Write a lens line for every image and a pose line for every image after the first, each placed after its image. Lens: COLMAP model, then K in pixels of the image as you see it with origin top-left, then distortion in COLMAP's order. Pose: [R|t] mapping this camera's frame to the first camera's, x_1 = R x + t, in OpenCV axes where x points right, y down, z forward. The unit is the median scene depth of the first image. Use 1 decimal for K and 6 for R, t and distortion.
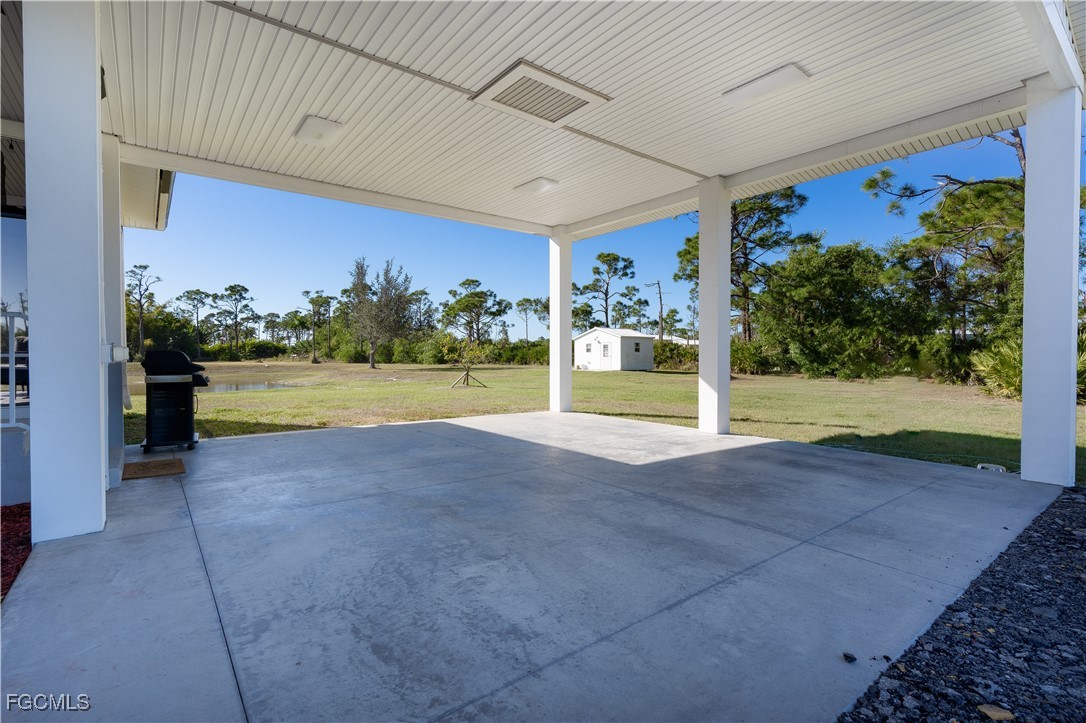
lens RADIAL K [[506.7, 0, 539.8], [0, 506.7, 355.6], [0, 0, 1]] dist [-0.001852, -0.000157]
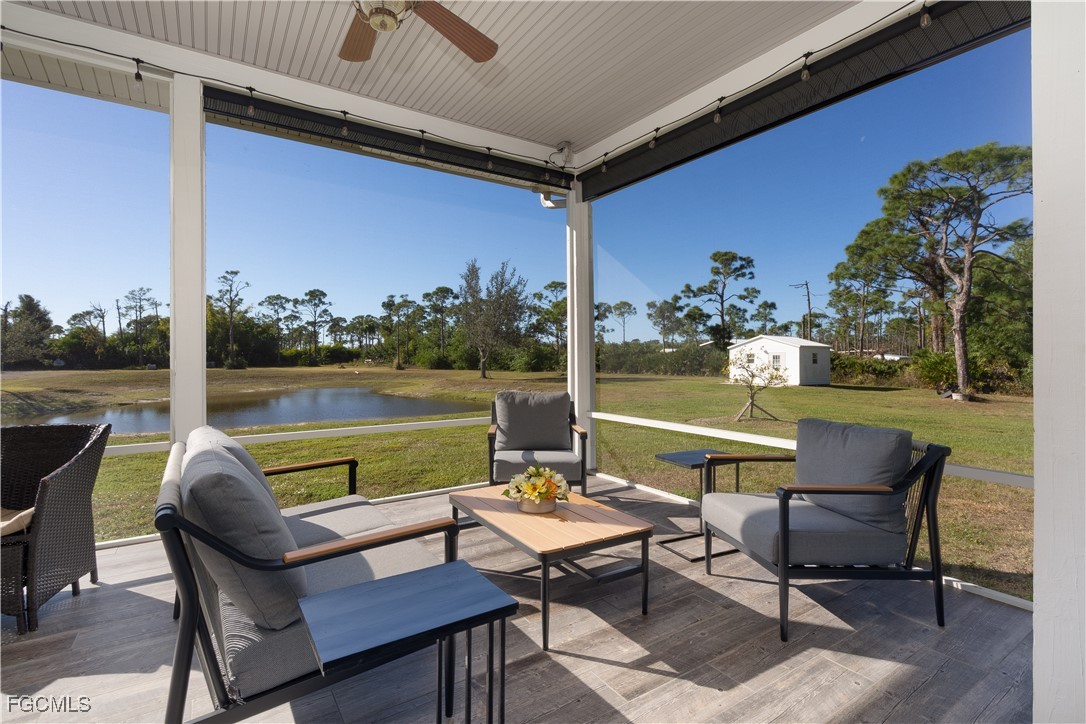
lens RADIAL K [[506.7, 0, 543.0], [0, 506.7, 356.4], [0, 0, 1]] dist [-0.001852, -0.000157]
pose [[0.997177, 0.001655, -0.075074, -0.111800], [-0.001884, 0.999994, -0.002990, -0.008773], [0.075068, 0.003123, 0.997174, 0.056813]]
